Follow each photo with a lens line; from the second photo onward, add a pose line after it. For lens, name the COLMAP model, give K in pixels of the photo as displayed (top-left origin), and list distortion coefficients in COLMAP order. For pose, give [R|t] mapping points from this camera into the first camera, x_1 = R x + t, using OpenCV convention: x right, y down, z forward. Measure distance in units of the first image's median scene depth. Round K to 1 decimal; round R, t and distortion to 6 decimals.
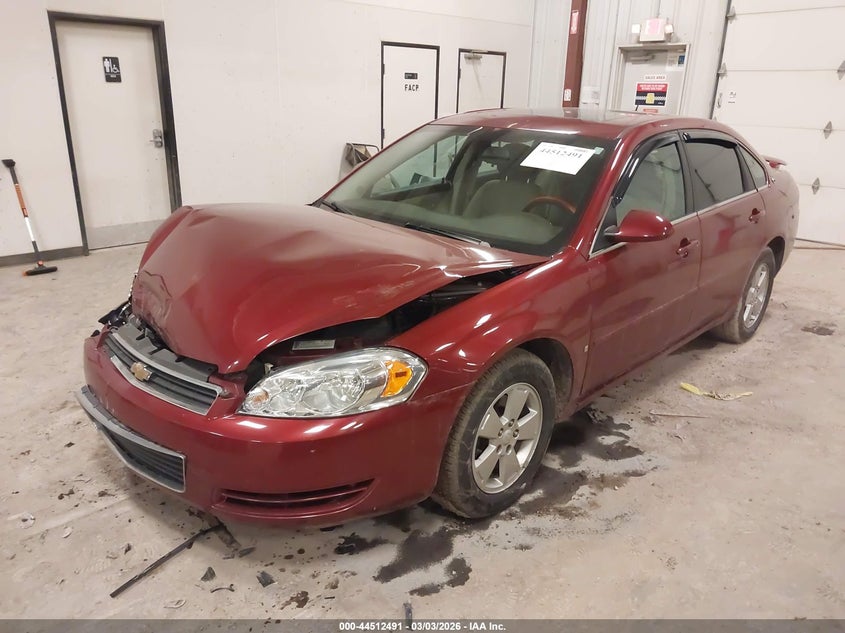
lens RADIAL K [[674.7, 0, 422.5], [0, 674.7, 316.5], [0, 0, 1]] dist [-0.003238, 0.004568]
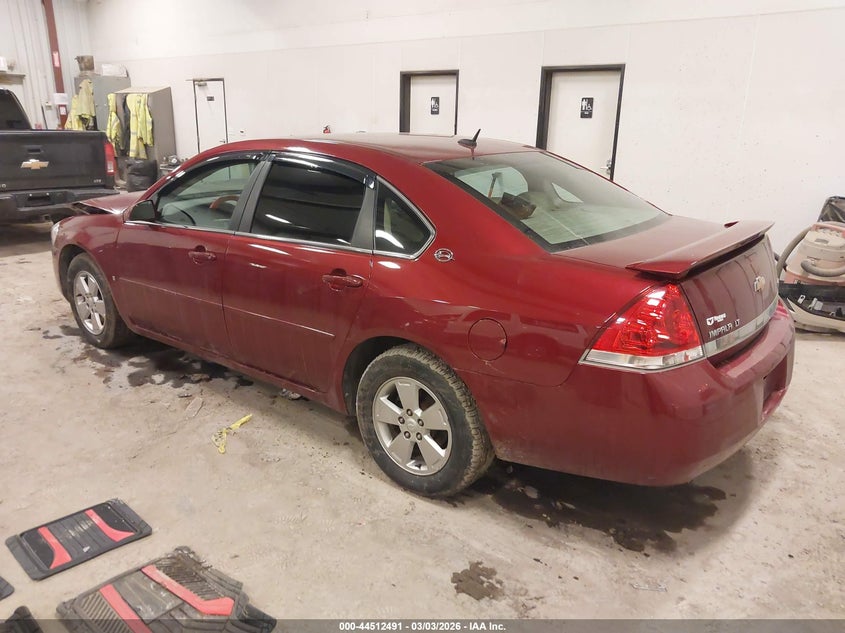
lens RADIAL K [[674.7, 0, 422.5], [0, 674.7, 316.5], [0, 0, 1]] dist [-0.003238, 0.004568]
pose [[0.066246, 0.260204, -0.963278, 1.620168], [-0.336686, 0.914609, 0.223903, -0.399698], [0.939284, 0.309490, 0.148196, 1.350560]]
